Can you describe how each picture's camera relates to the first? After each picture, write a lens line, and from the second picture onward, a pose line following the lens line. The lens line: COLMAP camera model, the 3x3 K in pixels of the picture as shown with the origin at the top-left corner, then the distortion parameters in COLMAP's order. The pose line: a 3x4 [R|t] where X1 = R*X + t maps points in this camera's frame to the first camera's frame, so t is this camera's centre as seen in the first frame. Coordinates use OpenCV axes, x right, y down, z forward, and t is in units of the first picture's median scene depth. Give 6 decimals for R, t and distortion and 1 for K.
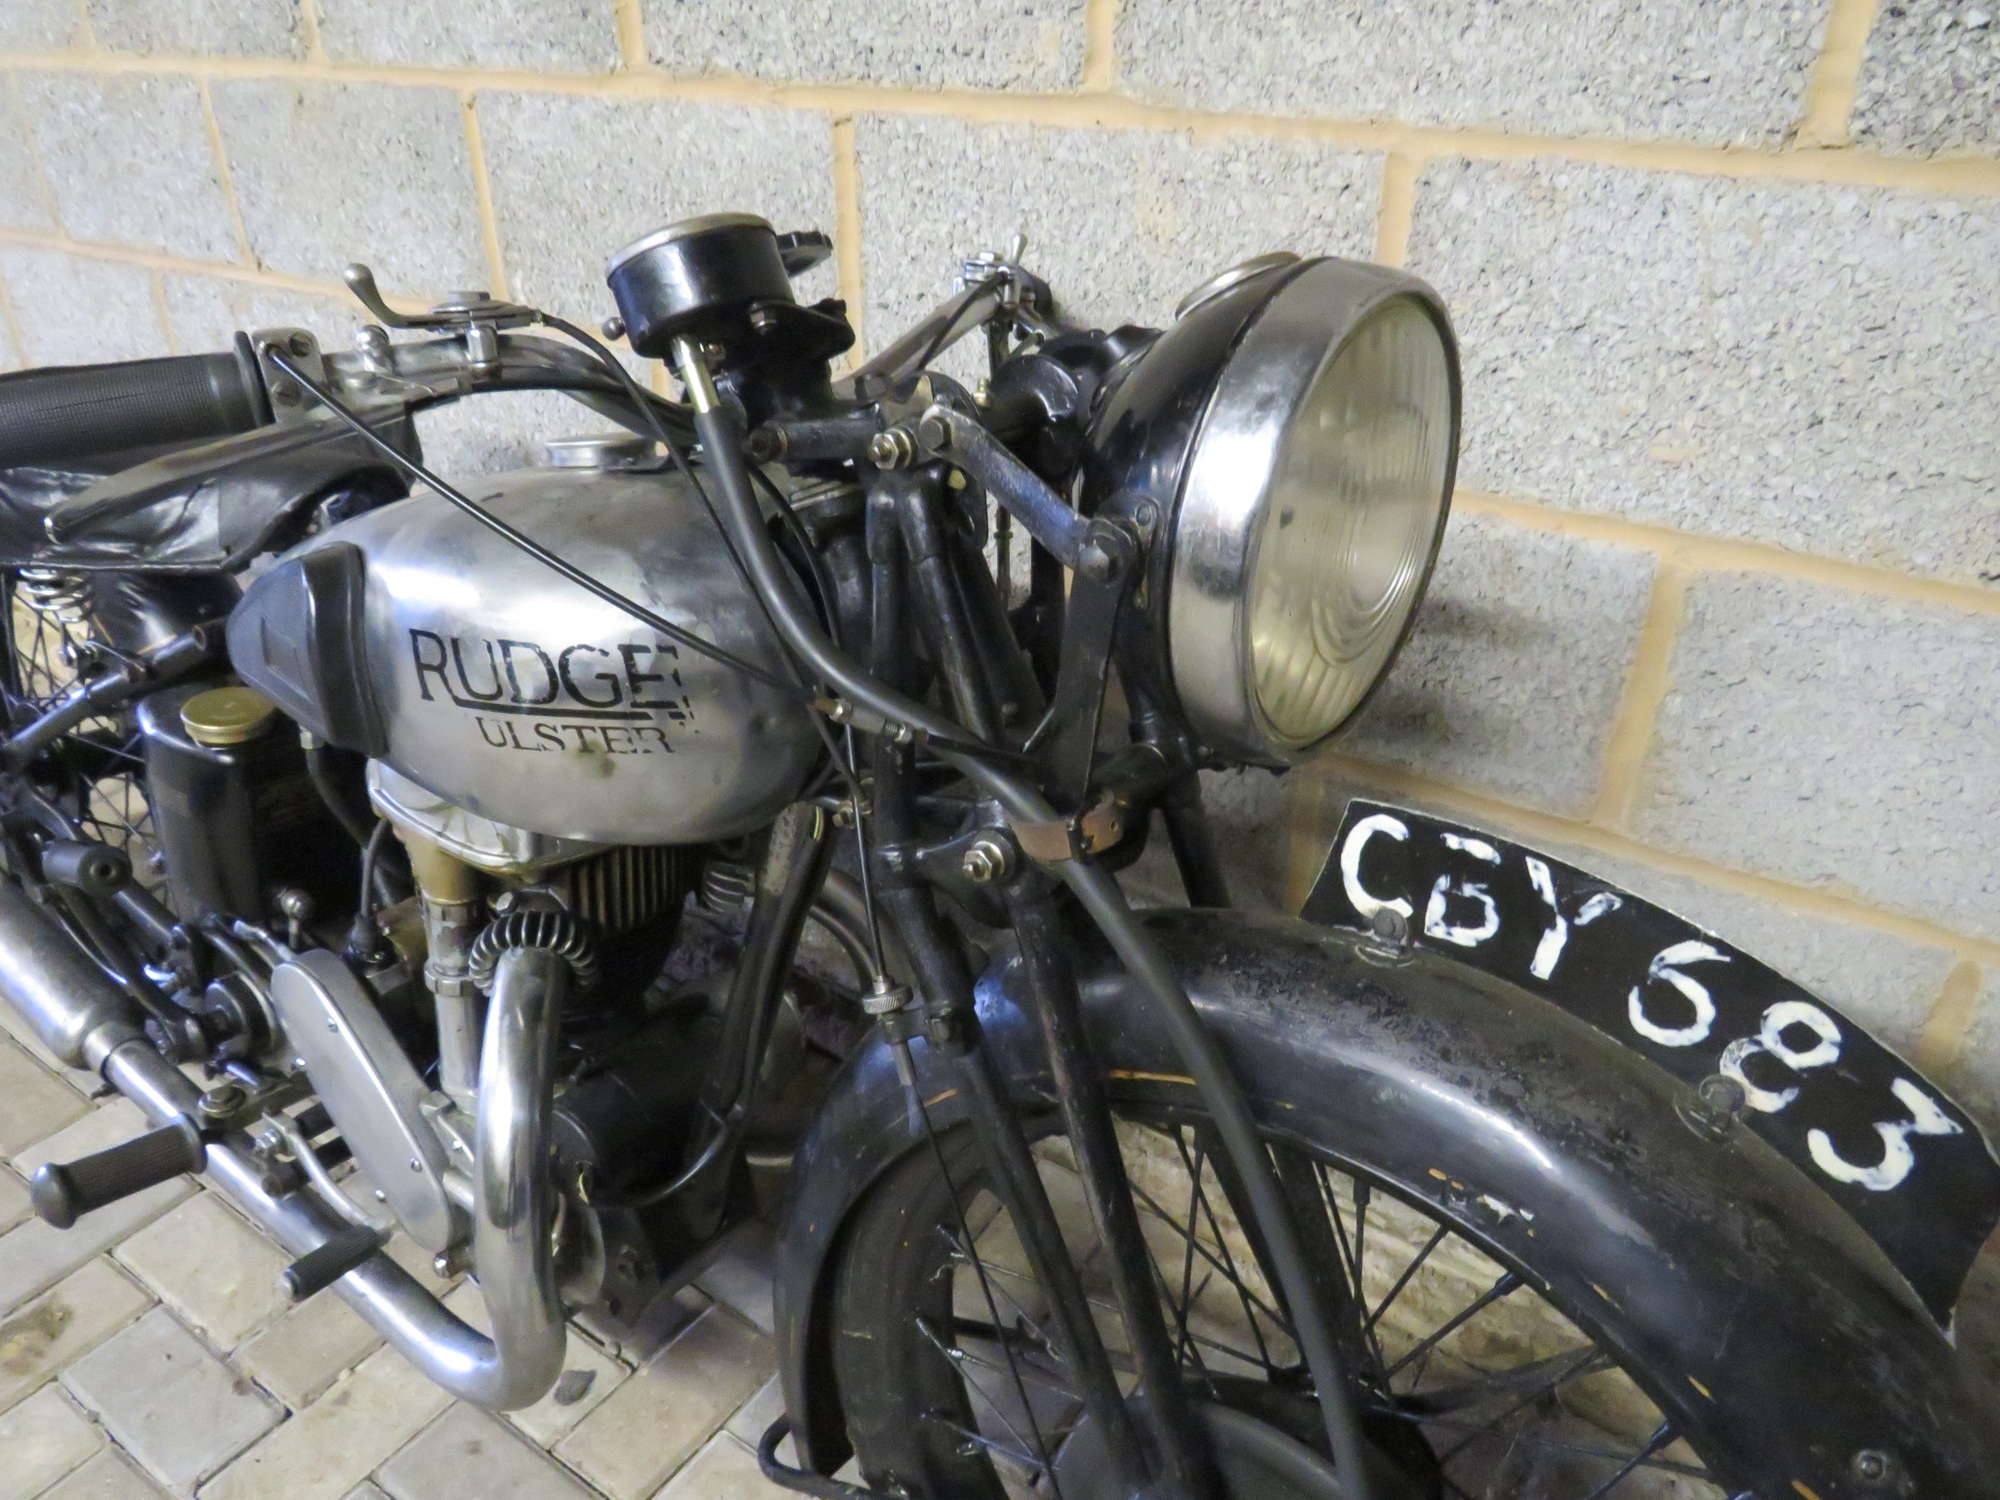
lens RADIAL K [[1405.2, 0, 997.3], [0, 1405.2, 749.6], [0, 0, 1]] dist [-0.030702, 0.003617]
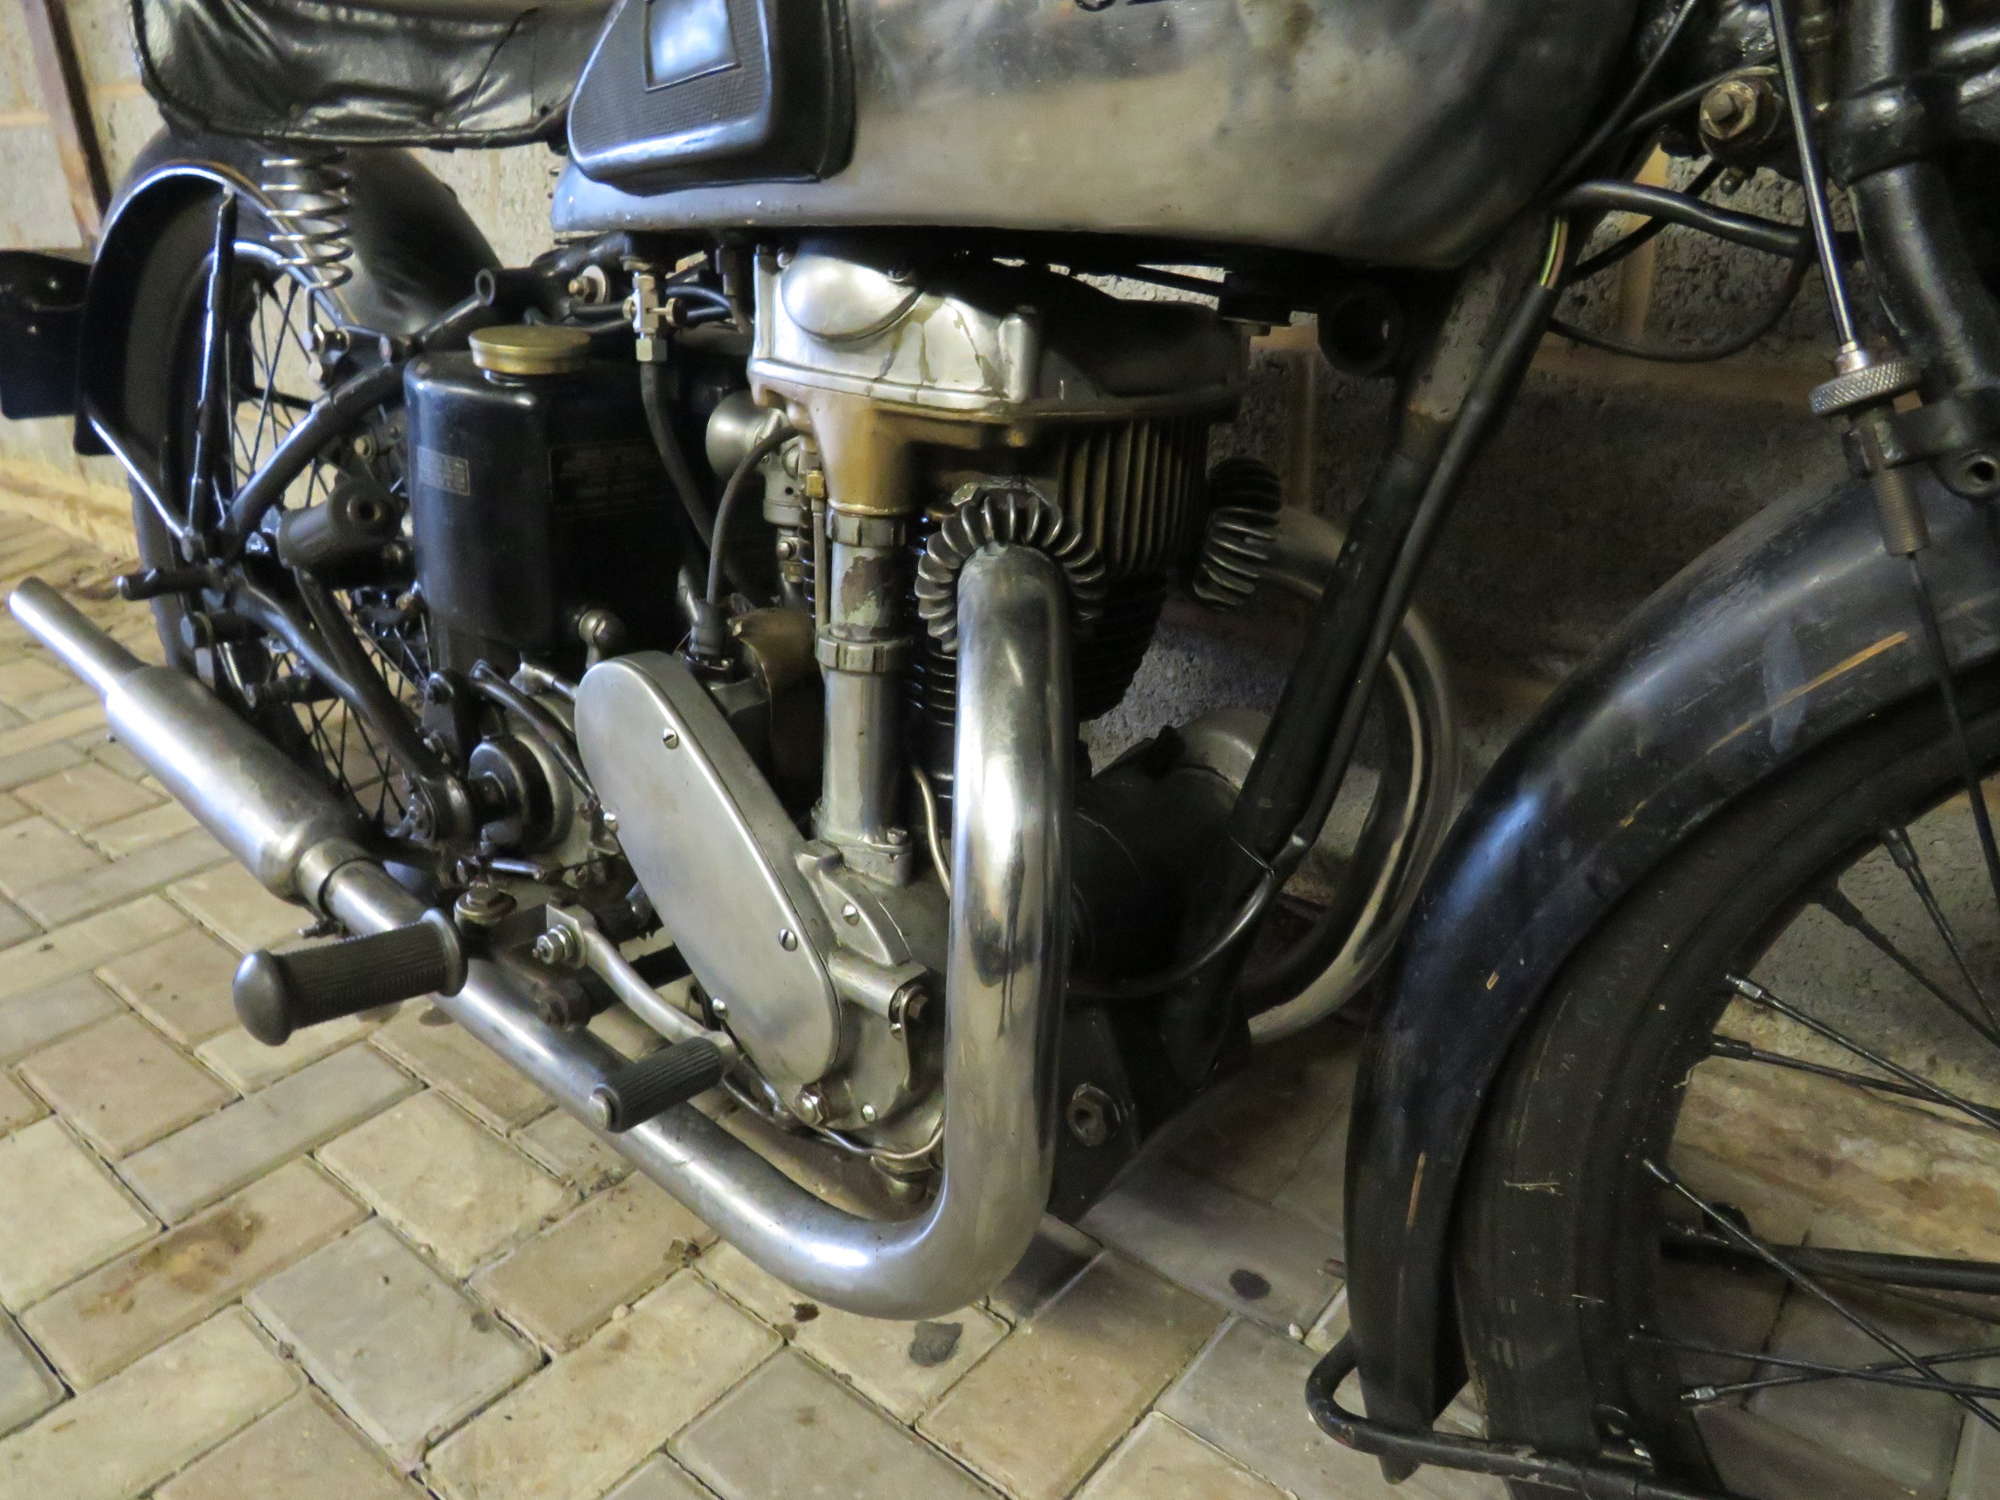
lens RADIAL K [[1405.2, 0, 1007.4], [0, 1405.2, 750.0], [0, 0, 1]] dist [-0.030702, 0.003617]
pose [[0.995925, 0.009122, -0.089728, -0.231162], [-0.015981, 0.996977, -0.076031, 0.235222], [0.088763, 0.077155, 0.993060, 0.304862]]
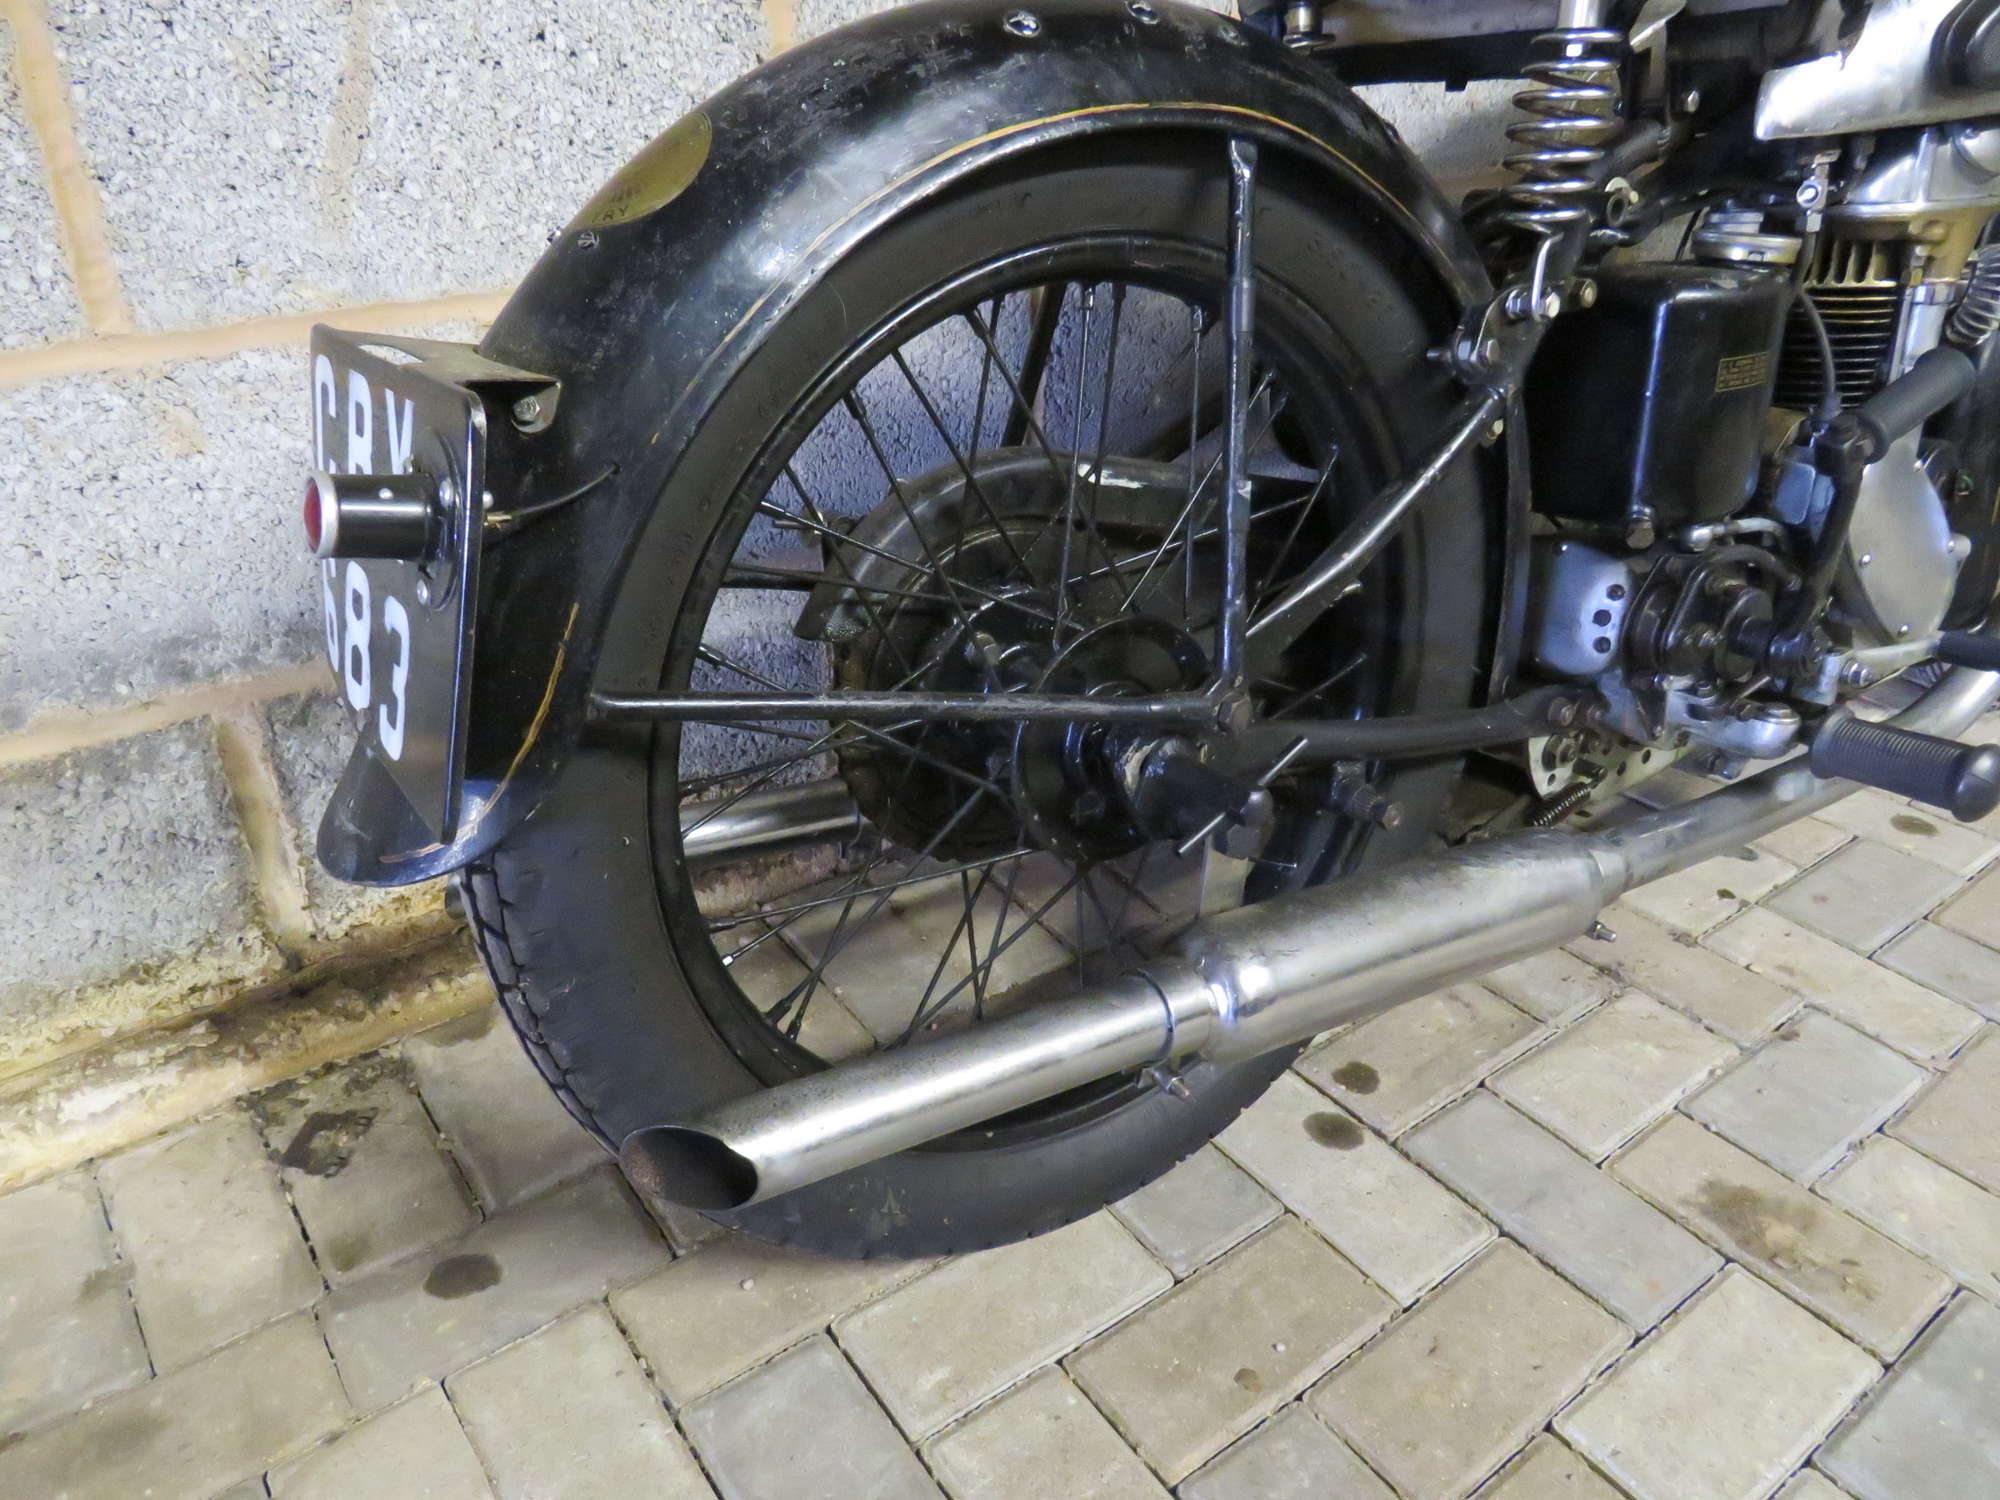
lens RADIAL K [[1405.2, 0, 995.8], [0, 1405.2, 740.8], [0, 0, 1]] dist [-0.030702, 0.003617]
pose [[0.345264, -0.460361, 0.817839, -1.526721], [0.454899, 0.844307, 0.283217, -0.213045], [-0.820889, 0.274250, 0.500927, 1.020030]]
